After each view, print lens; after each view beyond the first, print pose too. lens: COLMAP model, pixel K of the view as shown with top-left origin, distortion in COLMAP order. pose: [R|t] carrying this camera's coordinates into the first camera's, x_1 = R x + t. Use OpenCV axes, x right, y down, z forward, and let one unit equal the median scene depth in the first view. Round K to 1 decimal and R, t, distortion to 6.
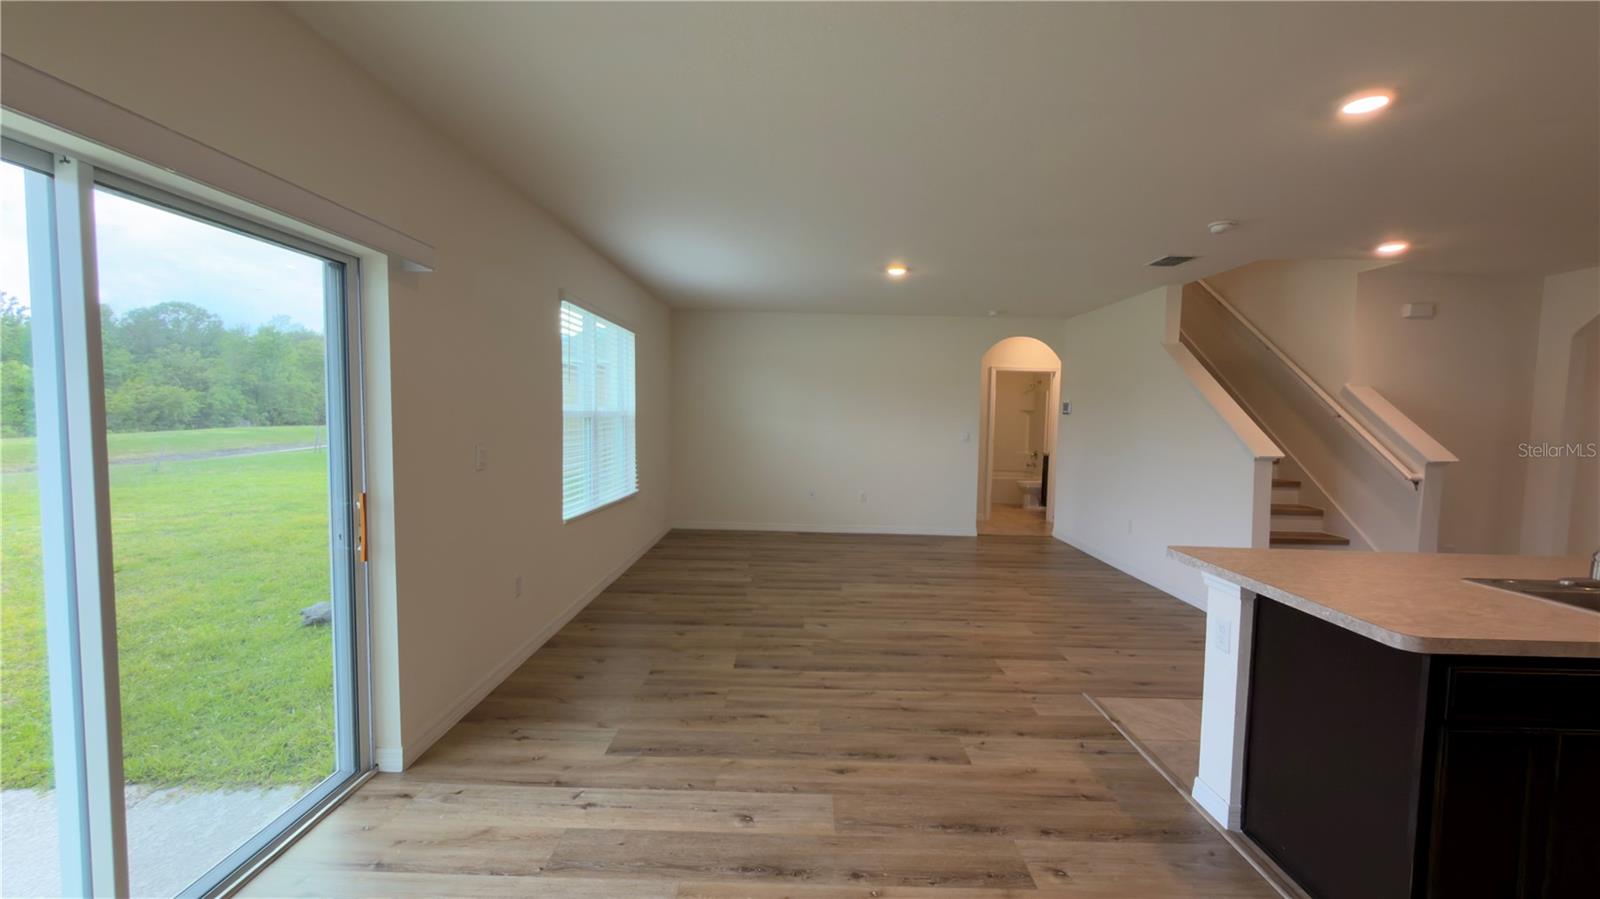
lens RADIAL K [[638.4, 0, 800.0], [0, 638.4, 449.5], [0, 0, 1]] dist [0.000656, -0.000183]
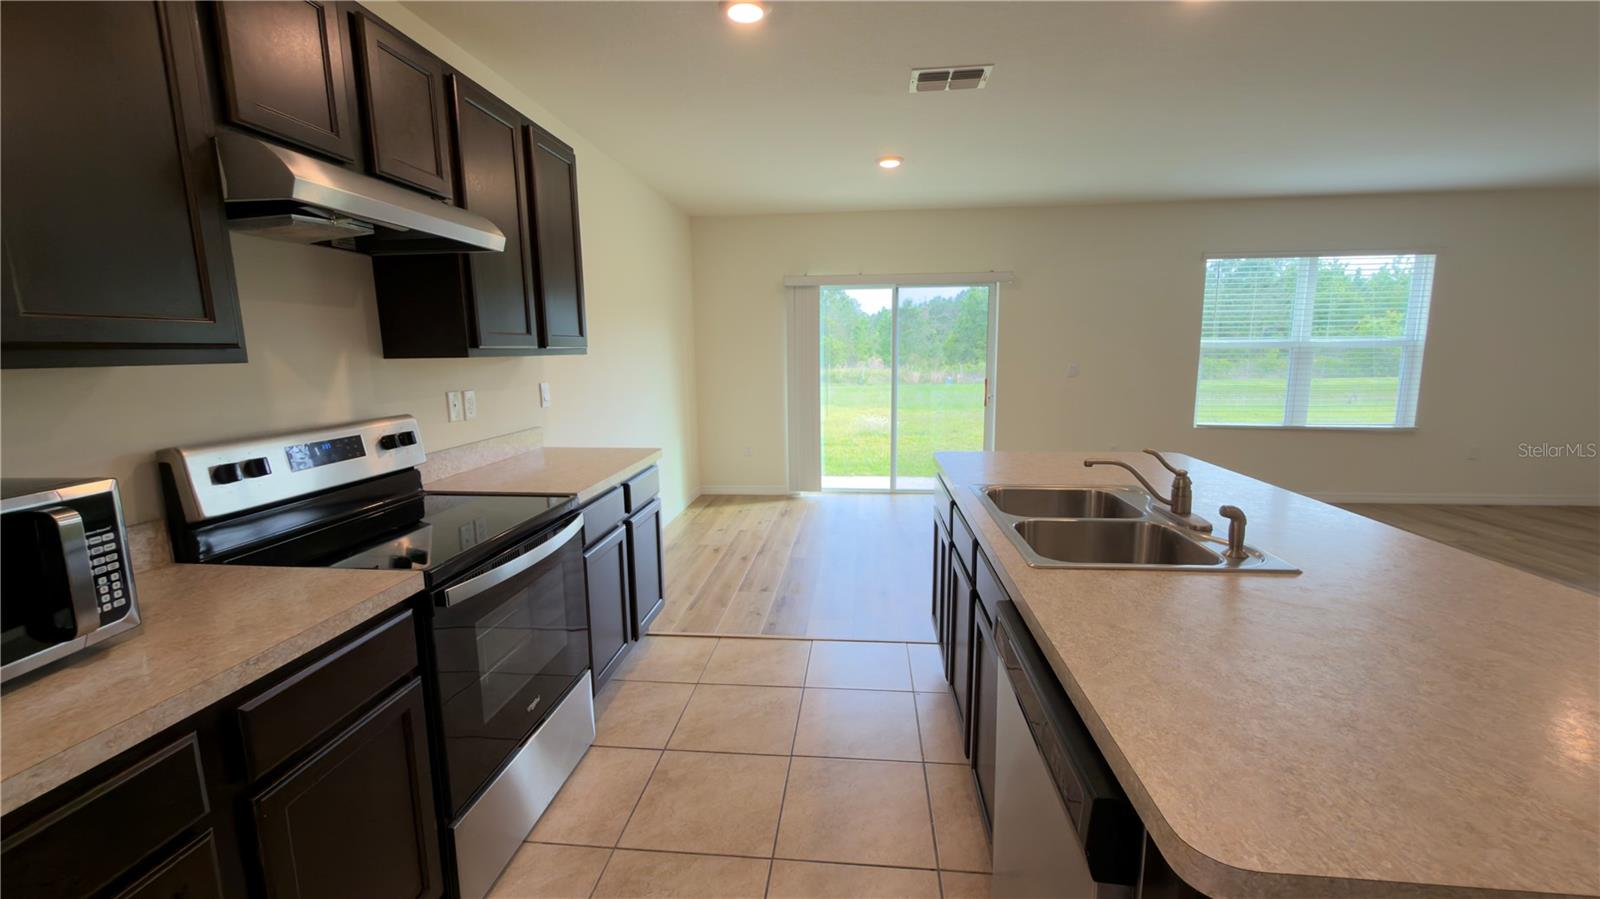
lens RADIAL K [[638.4, 0, 800.0], [0, 638.4, 449.5], [0, 0, 1]] dist [0.000656, -0.000183]
pose [[-0.097925, 0.133640, -0.986180, 0.844960], [-0.051727, 0.988920, 0.139148, 0.013944], [0.993849, 0.064638, -0.089927, 0.232069]]
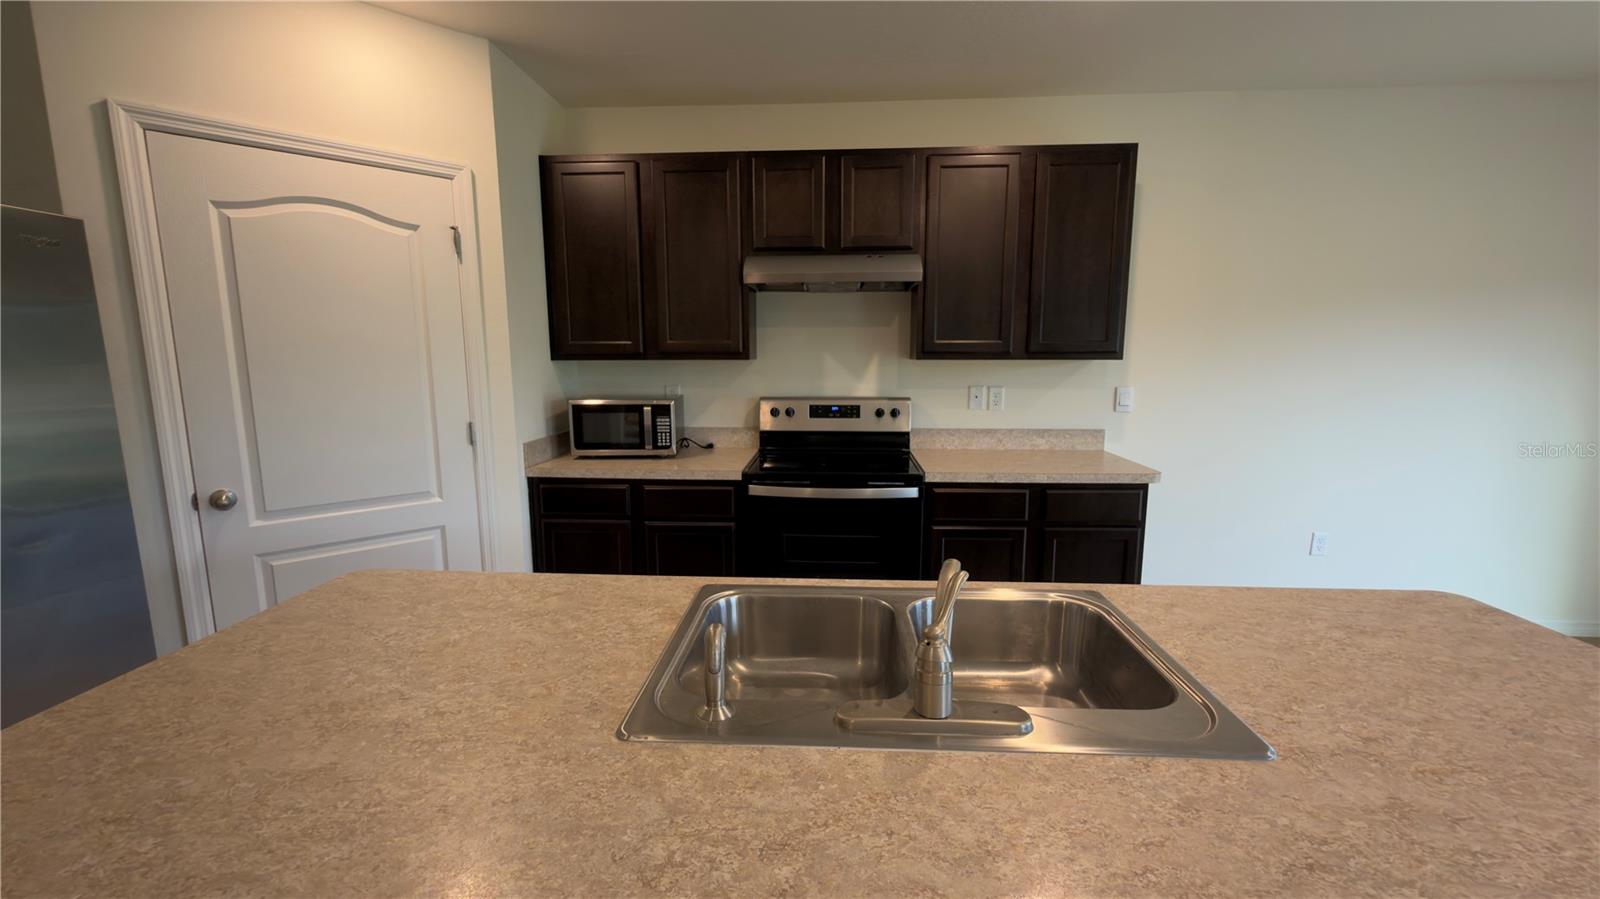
lens RADIAL K [[638.4, 0, 800.0], [0, 638.4, 449.5], [0, 0, 1]] dist [0.000656, -0.000183]
pose [[-0.998139, -0.030773, 0.052654, 0.530123], [-0.018819, 0.976643, 0.214043, -0.017516], [-0.058011, 0.212654, -0.975404, 0.547614]]
